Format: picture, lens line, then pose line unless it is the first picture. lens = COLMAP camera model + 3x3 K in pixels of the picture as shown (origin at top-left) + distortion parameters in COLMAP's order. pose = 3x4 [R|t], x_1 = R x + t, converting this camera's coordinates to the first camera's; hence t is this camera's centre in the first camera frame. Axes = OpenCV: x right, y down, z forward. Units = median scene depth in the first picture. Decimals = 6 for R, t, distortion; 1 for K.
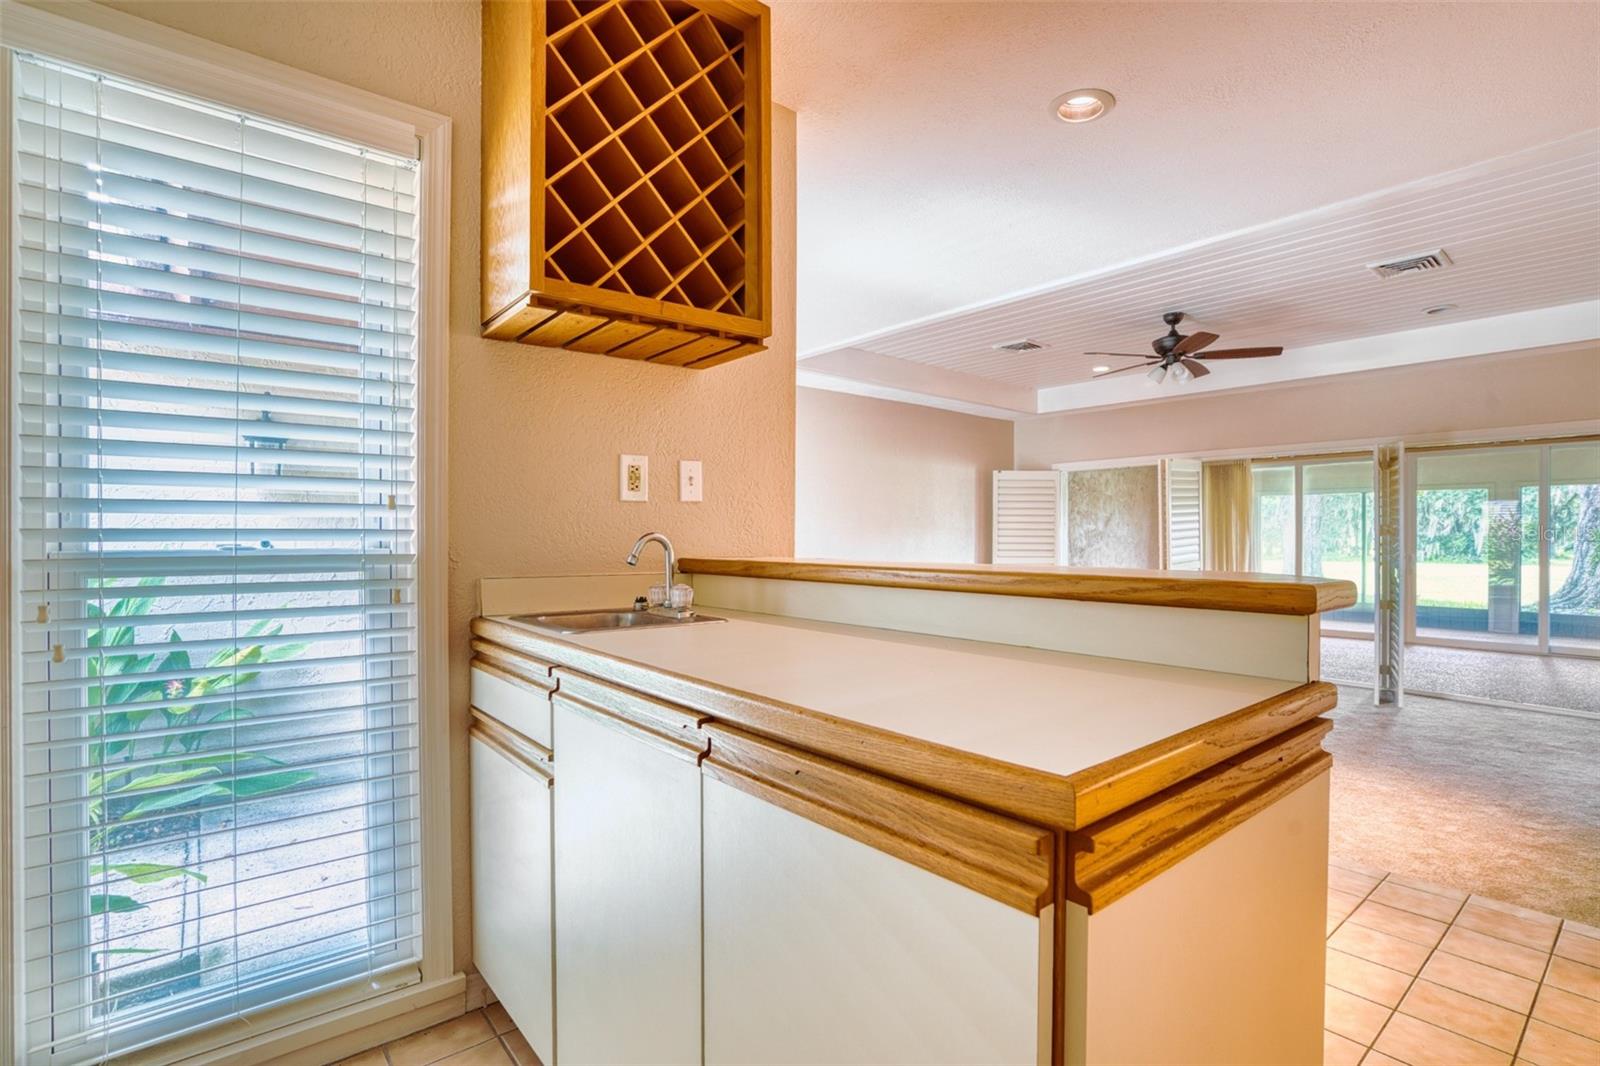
lens RADIAL K [[756.6, 0, 790.8], [0, 756.6, 540.8], [0, 0, 1]] dist [-0.053954, 0.016692]
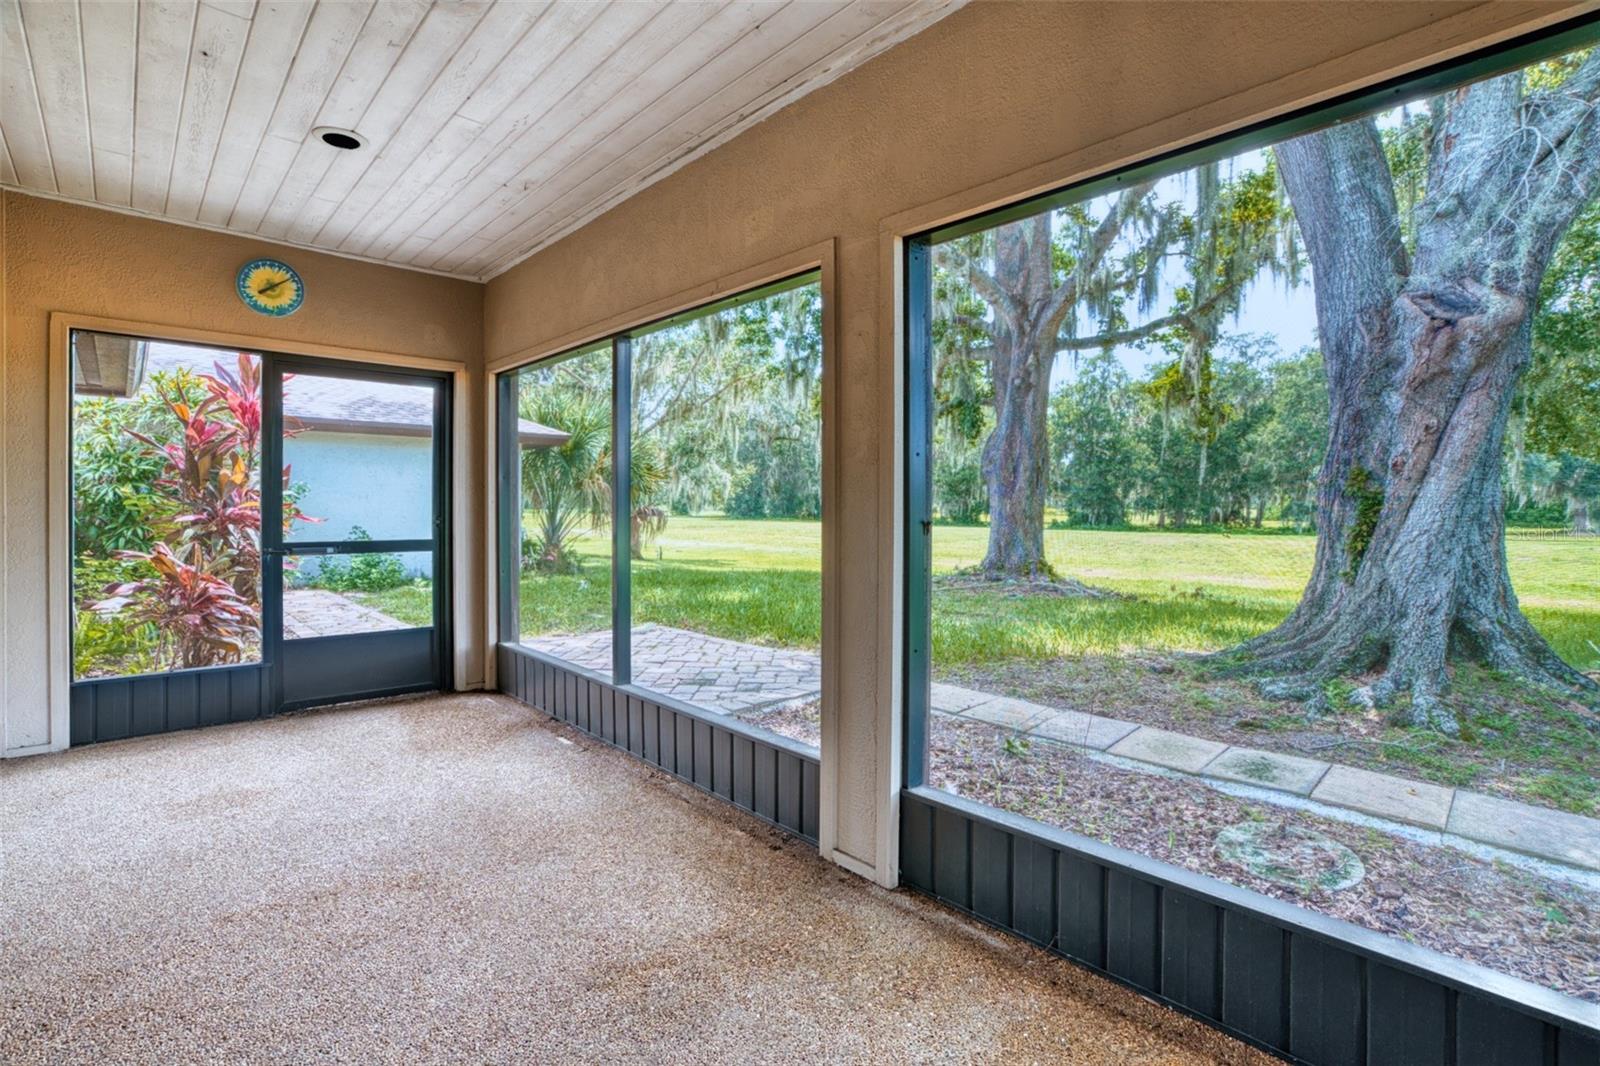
lens RADIAL K [[756.6, 0, 809.2], [0, 756.6, 502.9], [0, 0, 1]] dist [-0.053954, 0.016692]
pose [[0.995782, 0.003747, 0.091670, 1.128571], [-0.002789, 0.999940, -0.010581, 0.011868], [-0.091704, 0.010280, 0.995733, 0.910996]]
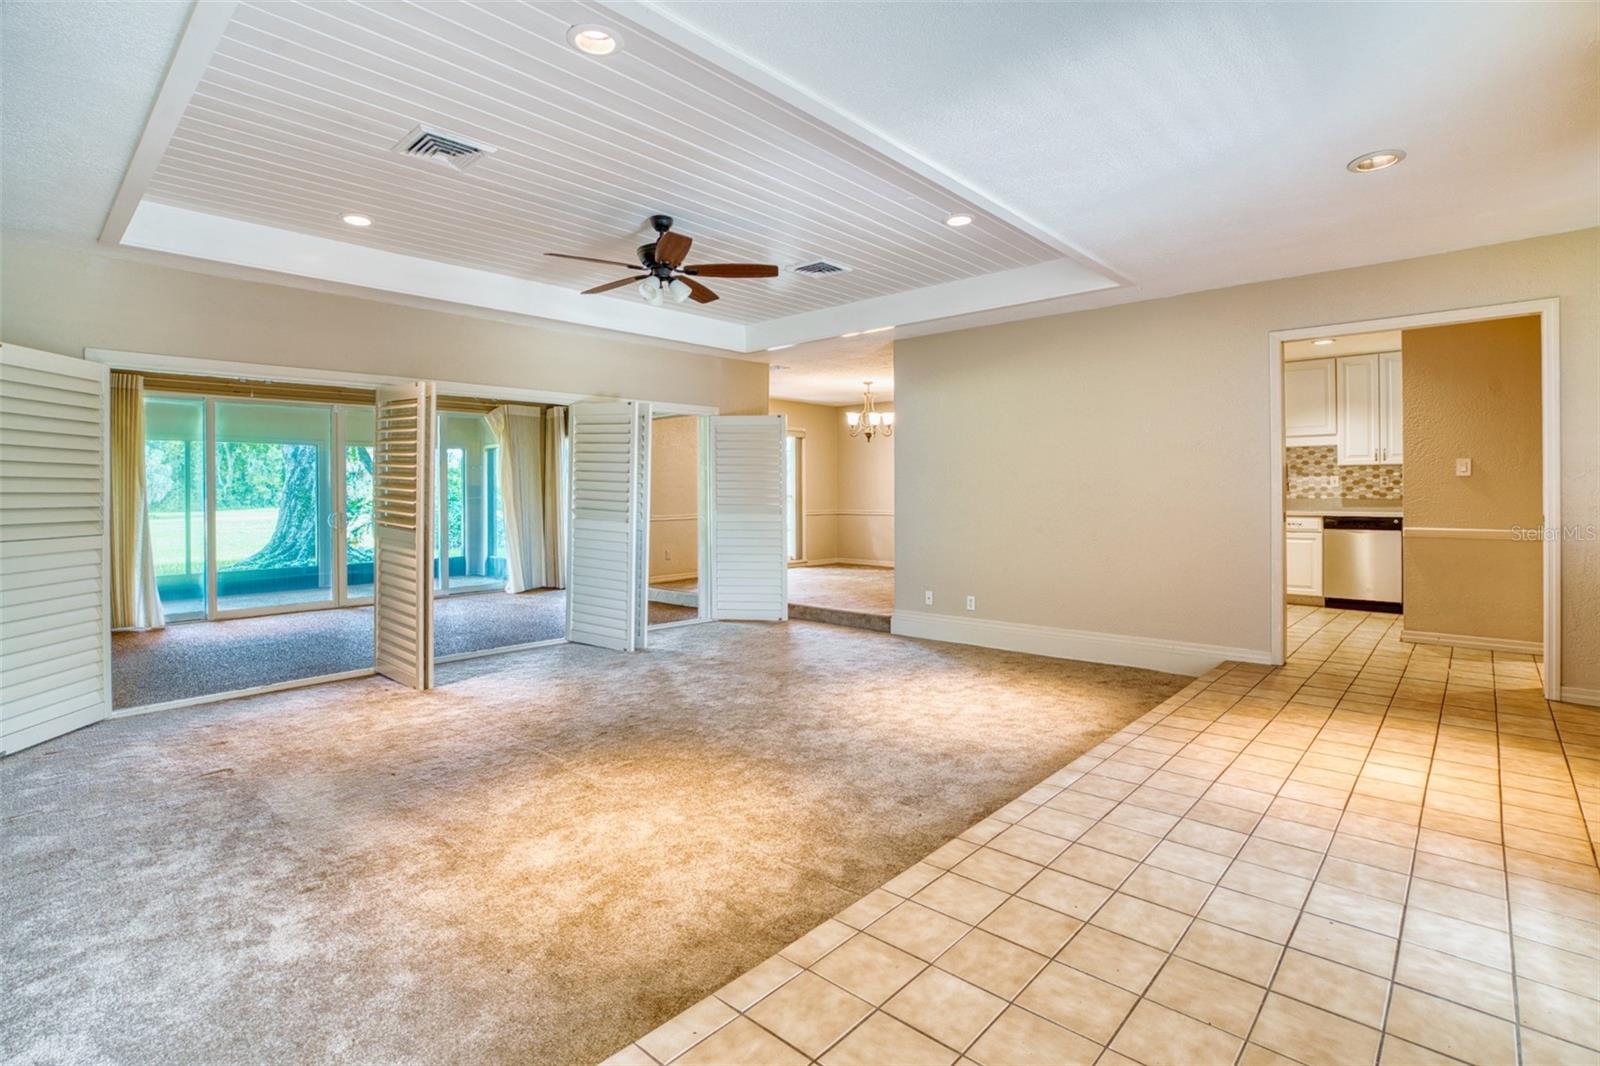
lens RADIAL K [[756.6, 0, 795.8], [0, 756.6, 495.4], [0, 0, 1]] dist [-0.053954, 0.016692]
pose [[-0.135591, -0.003375, 0.990759, -0.187044], [0.009553, 0.999943, 0.004713, -0.002436], [-0.990719, 0.010104, -0.135552, 0.592327]]
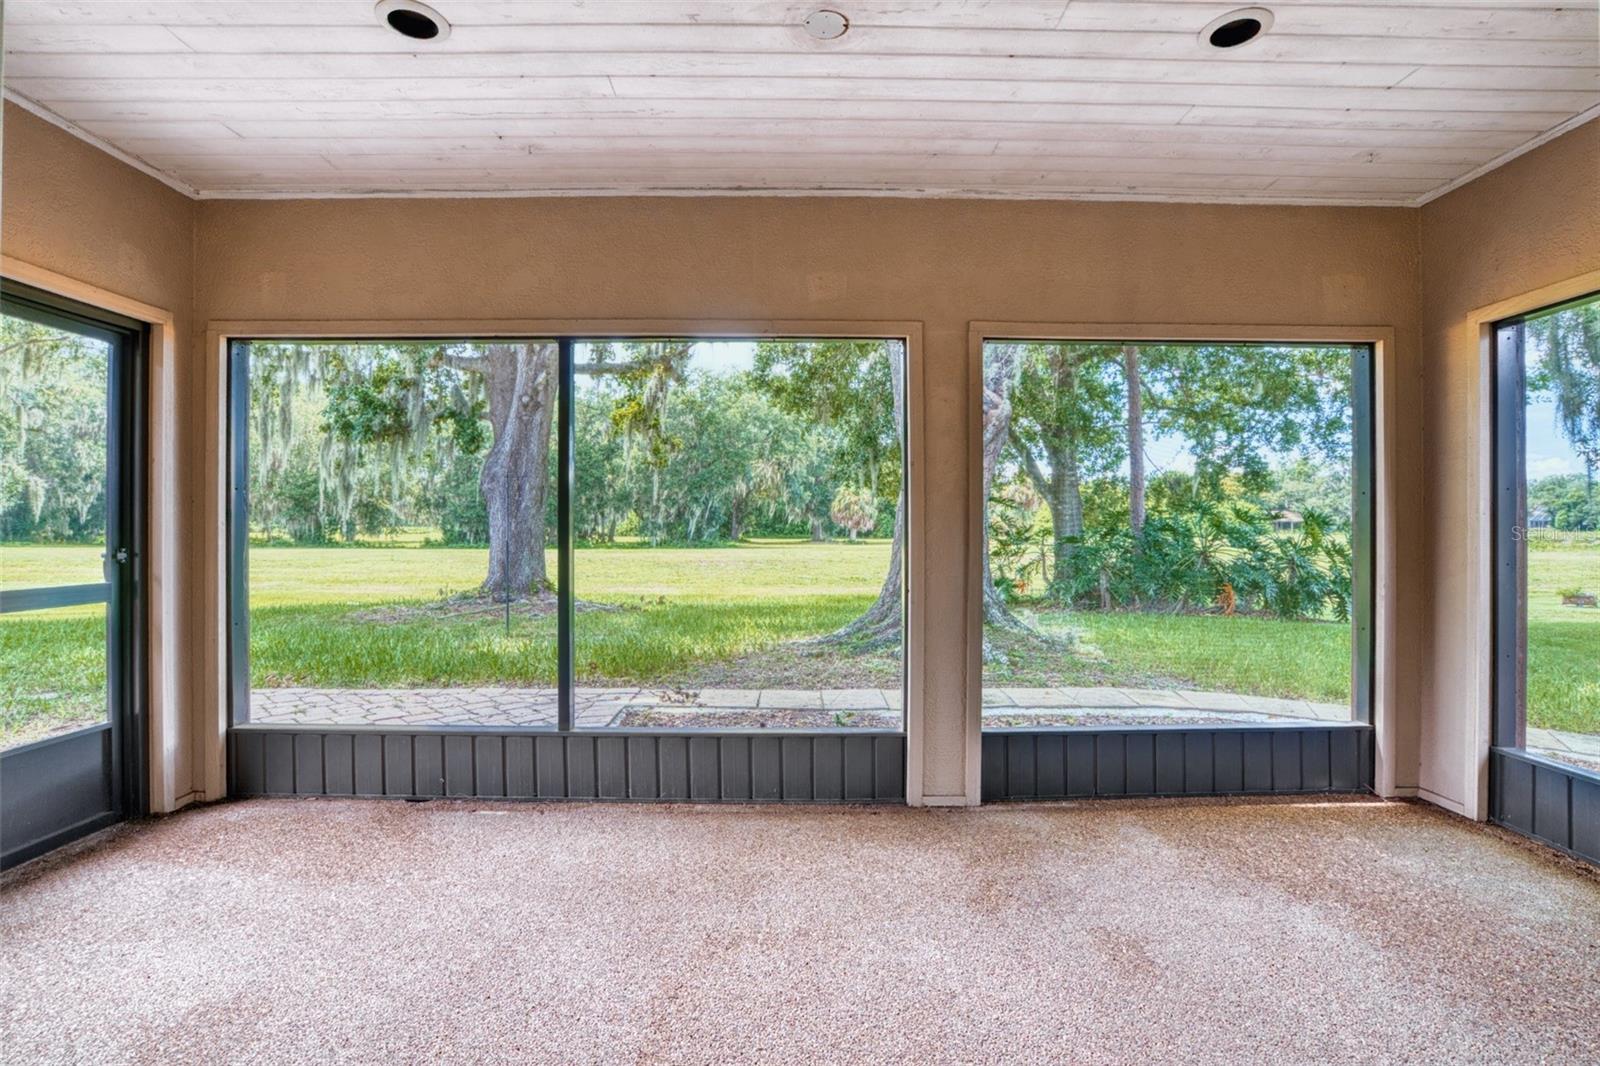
lens RADIAL K [[756.6, 0, 816.4], [0, 756.6, 522.5], [0, 0, 1]] dist [-0.053954, 0.016692]
pose [[0.599993, 0.002052, 0.800003, 0.824313], [0.004833, 0.999969, -0.006190, 0.008240], [-0.799991, 0.007580, 0.599965, 1.019541]]
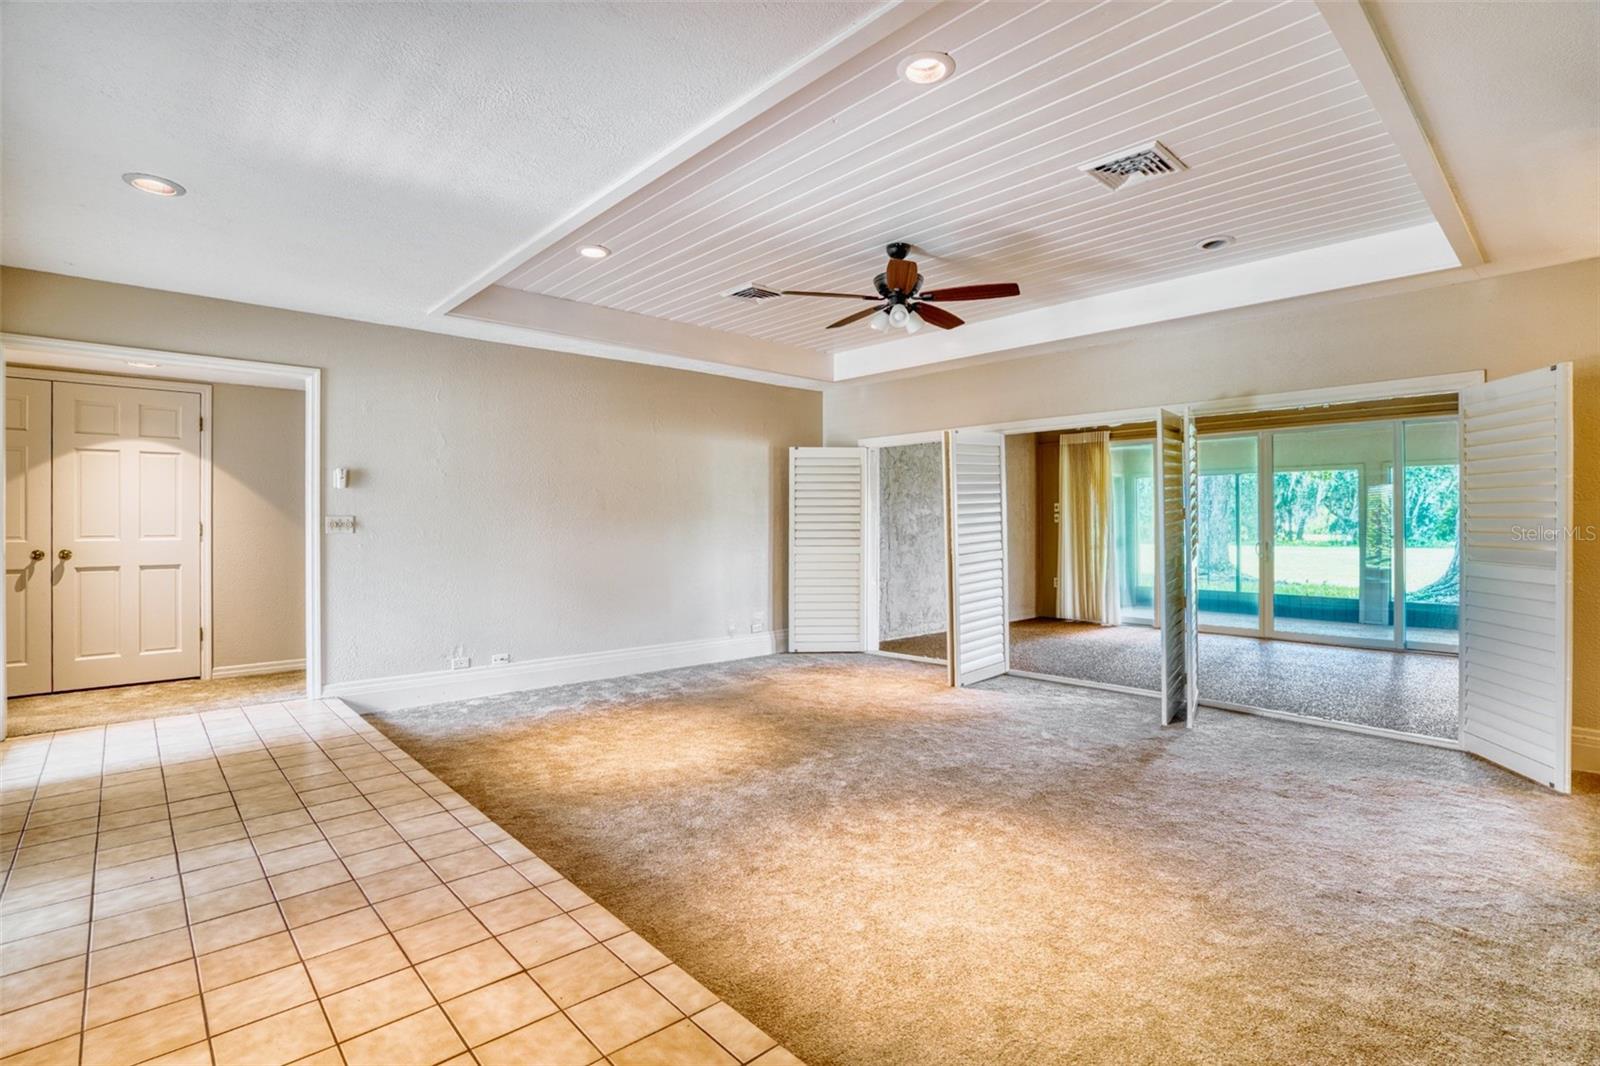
lens RADIAL K [[756.6, 0, 804.7], [0, 756.6, 521.1], [0, 0, 1]] dist [-0.053954, 0.016692]
pose [[0.997802, -0.001780, 0.066247, 0.226389], [0.002255, 0.999972, -0.007100, -0.000976], [-0.066233, 0.007234, 0.997778, 0.124603]]
